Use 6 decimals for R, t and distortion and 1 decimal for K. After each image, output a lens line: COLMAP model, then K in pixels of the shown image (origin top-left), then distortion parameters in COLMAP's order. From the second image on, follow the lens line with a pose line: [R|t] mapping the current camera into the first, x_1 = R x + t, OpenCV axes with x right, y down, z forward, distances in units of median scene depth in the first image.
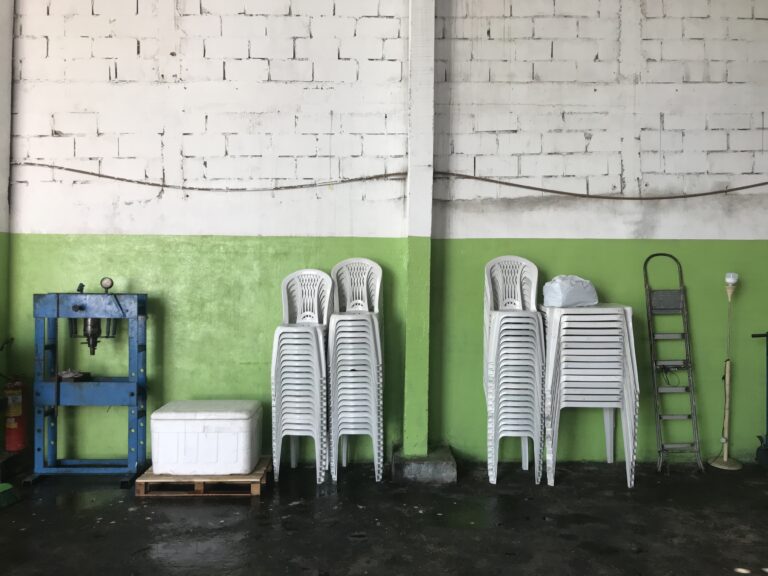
lens RADIAL K [[679.9, 0, 412.5], [0, 679.9, 288.3], [0, 0, 1]] dist [0.000618, 0.001891]
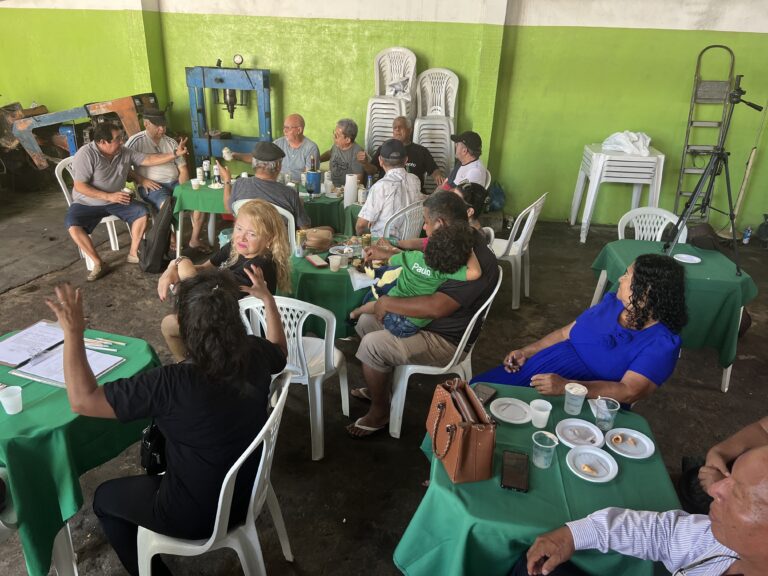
lens RADIAL K [[575.9, 0, 384.0], [0, 575.9, 292.6], [0, 0, 1]] dist [0.054279, -0.072372]
pose [[0.985719, 0.088618, -0.143192, 0.005820], [-0.027673, 0.924017, 0.381348, -0.025142], [0.166106, -0.371940, 0.913274, -0.088221]]
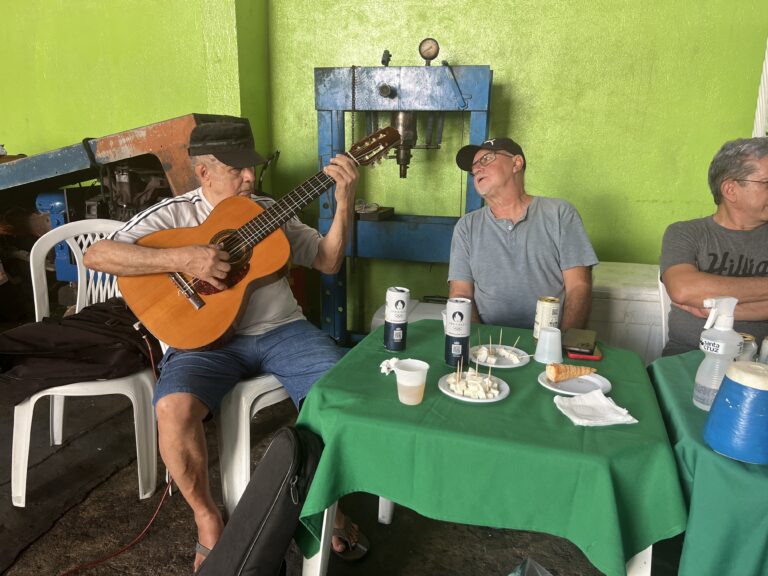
lens RADIAL K [[575.9, 0, 384.0], [0, 575.9, 292.6], [0, 0, 1]] dist [0.054279, -0.072372]
pose [[0.959806, 0.073547, -0.270855, -0.325819], [-0.007400, 0.971352, 0.237531, 0.072353], [0.280565, -0.225979, 0.932854, 0.471471]]
